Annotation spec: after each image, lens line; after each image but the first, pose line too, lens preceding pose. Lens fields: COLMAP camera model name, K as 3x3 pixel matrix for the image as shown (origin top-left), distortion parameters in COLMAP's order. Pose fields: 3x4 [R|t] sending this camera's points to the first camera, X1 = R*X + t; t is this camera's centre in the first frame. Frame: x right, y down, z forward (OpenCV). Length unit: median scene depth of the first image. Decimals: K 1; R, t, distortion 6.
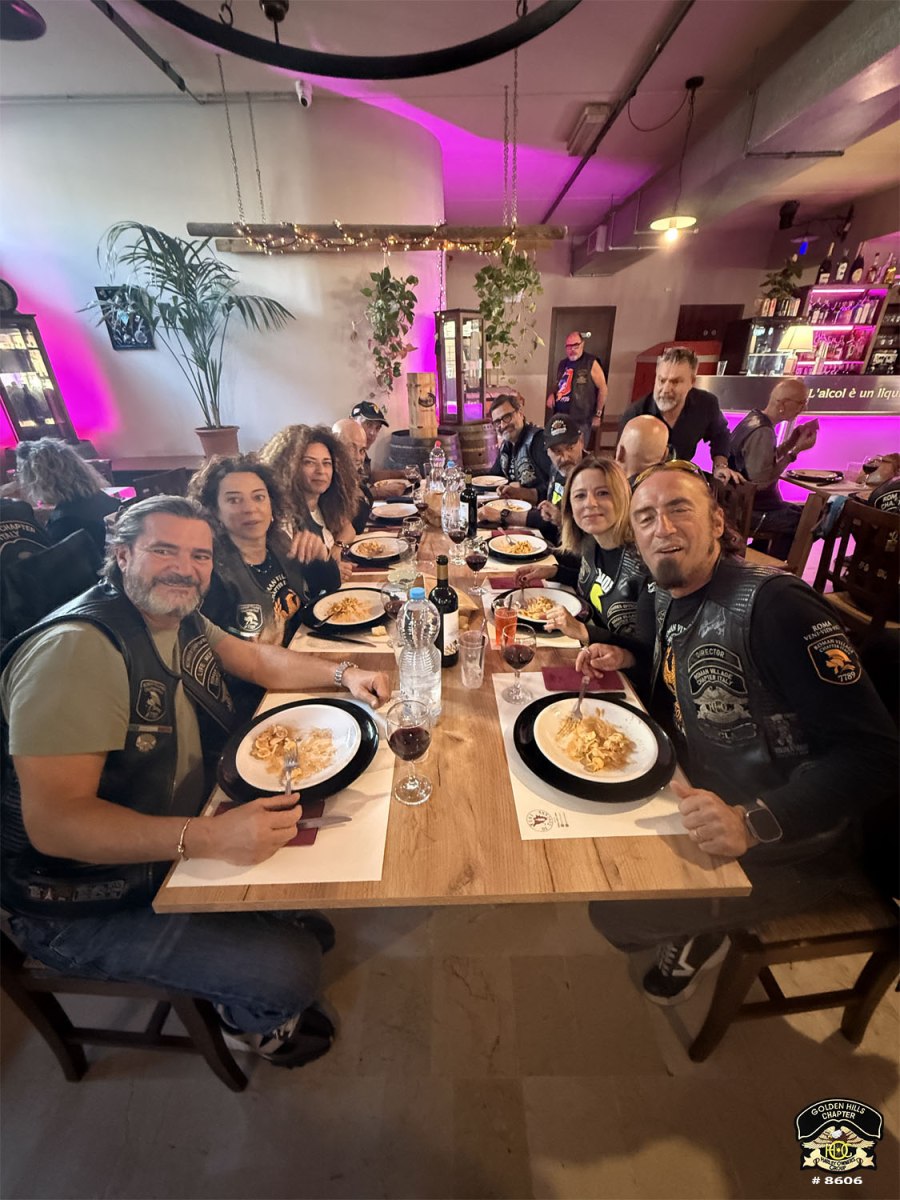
lens RADIAL K [[486.1, 0, 444.1], [0, 486.1, 602.9], [0, 0, 1]] dist [0.000772, 0.000135]
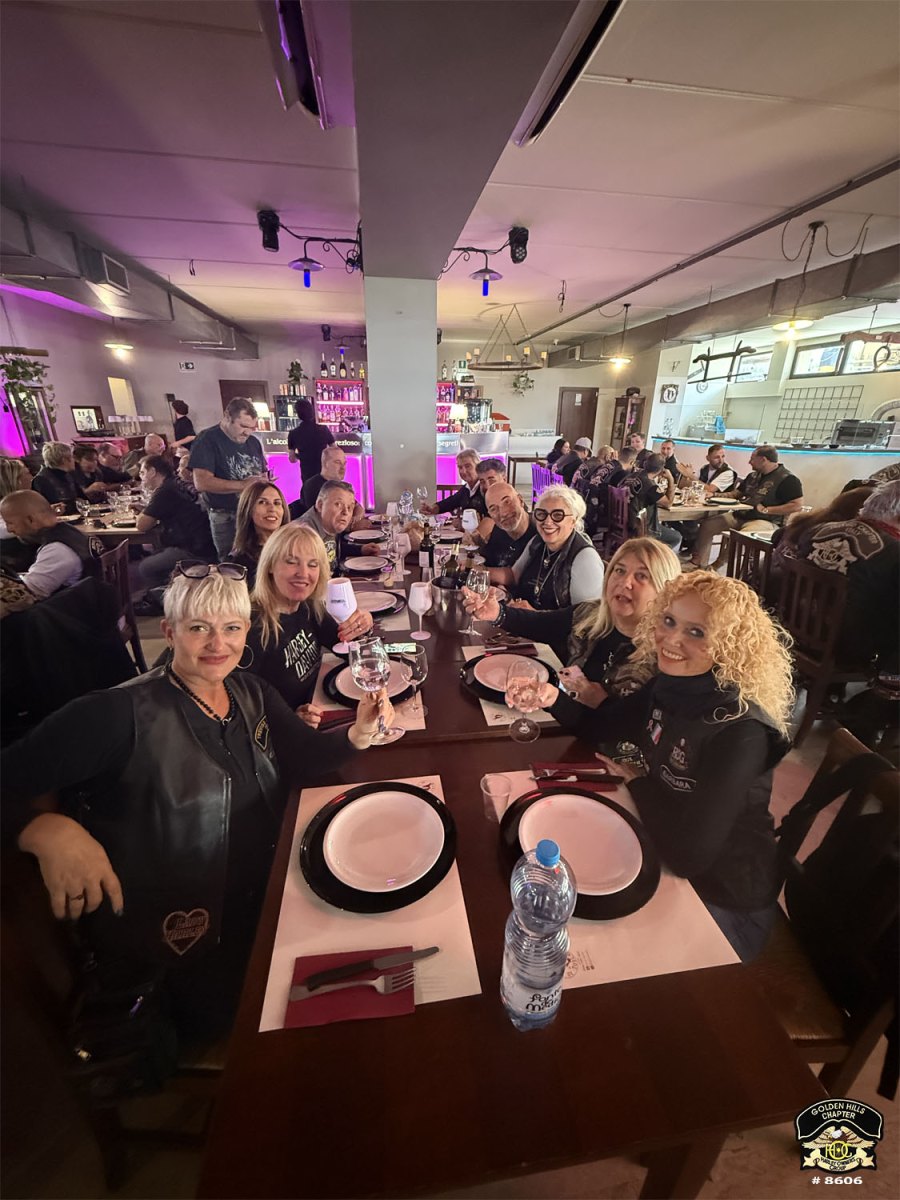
lens RADIAL K [[472.9, 0, 453.7], [0, 472.9, 603.1], [0, 0, 1]] dist [0.000287, 0.000152]
pose [[0.988079, -0.029372, 0.151121, 1.297712], [0.040820, 0.996480, -0.073220, 0.315834], [-0.148438, 0.078516, 0.985800, -0.768525]]
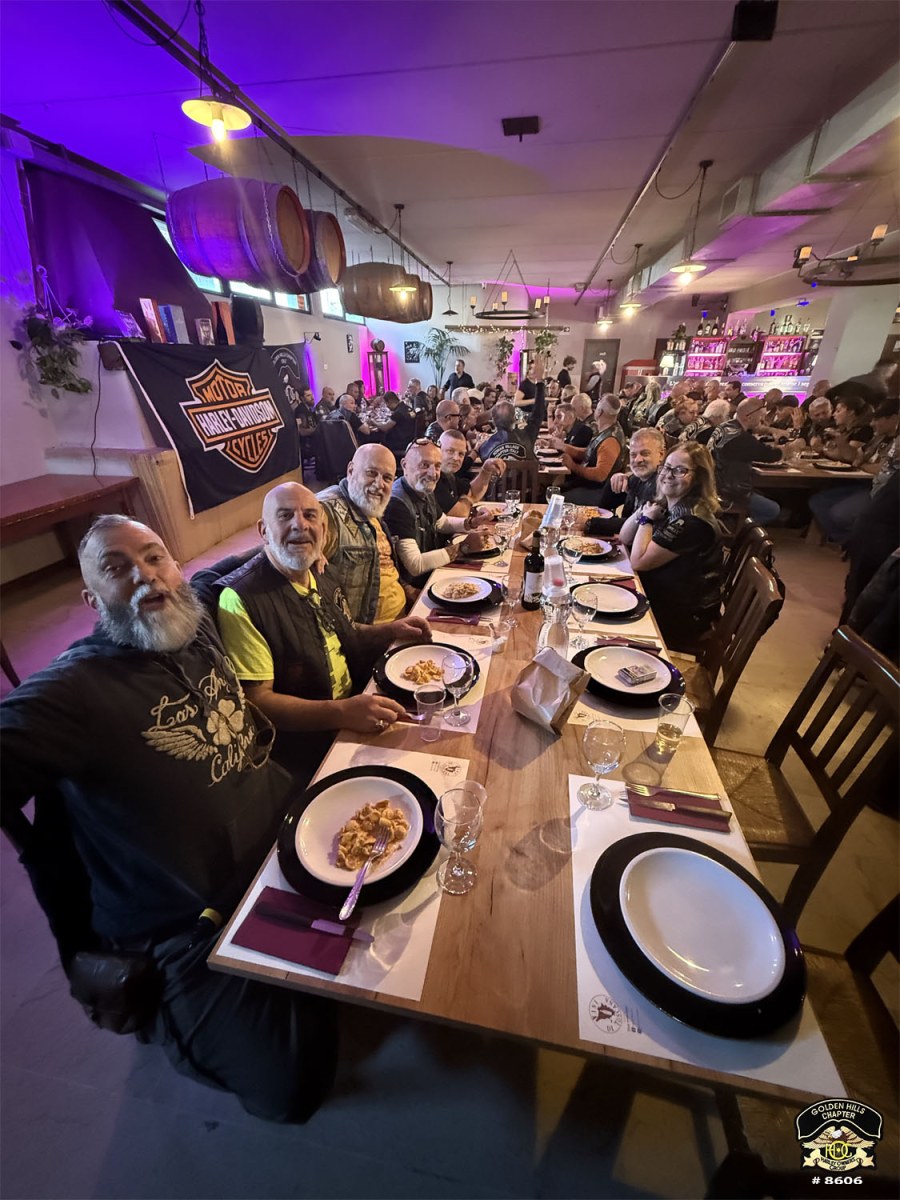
lens RADIAL K [[475.5, 0, 450.0], [0, 475.5, 600.0], [0, 0, 1]] dist [-0.001085, 0.000095]
pose [[0.986028, 0.084159, -0.143758, 0.099439], [-0.083169, 0.996452, 0.012892, 0.841544], [0.144332, -0.000756, 0.989529, -1.793136]]
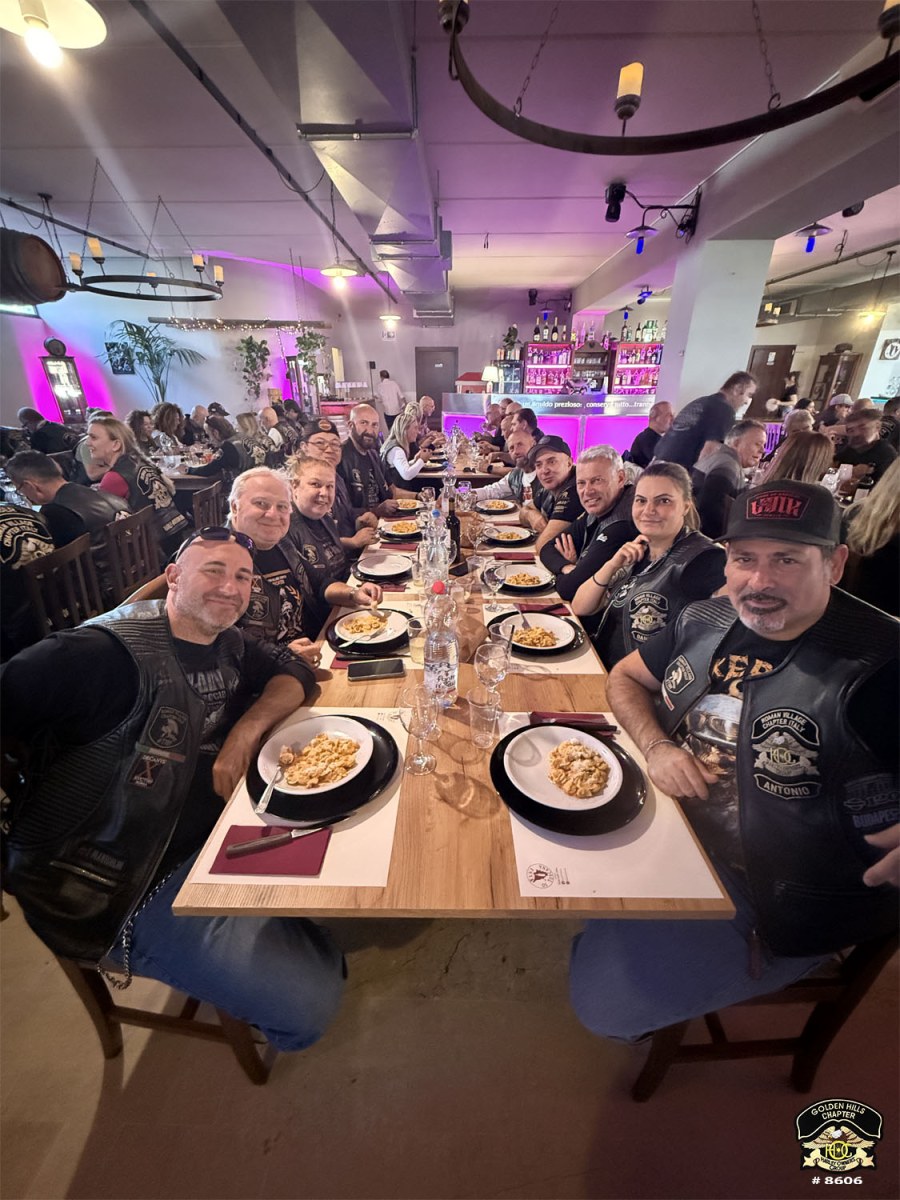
lens RADIAL K [[479.3, 0, 453.5], [0, 479.3, 602.4], [0, 0, 1]] dist [0.000416, 0.000224]
pose [[0.999784, 0.019518, -0.007099, 0.714130], [-0.019684, 0.999517, -0.024041, 0.411684], [0.006626, 0.024176, 0.999686, -0.888482]]
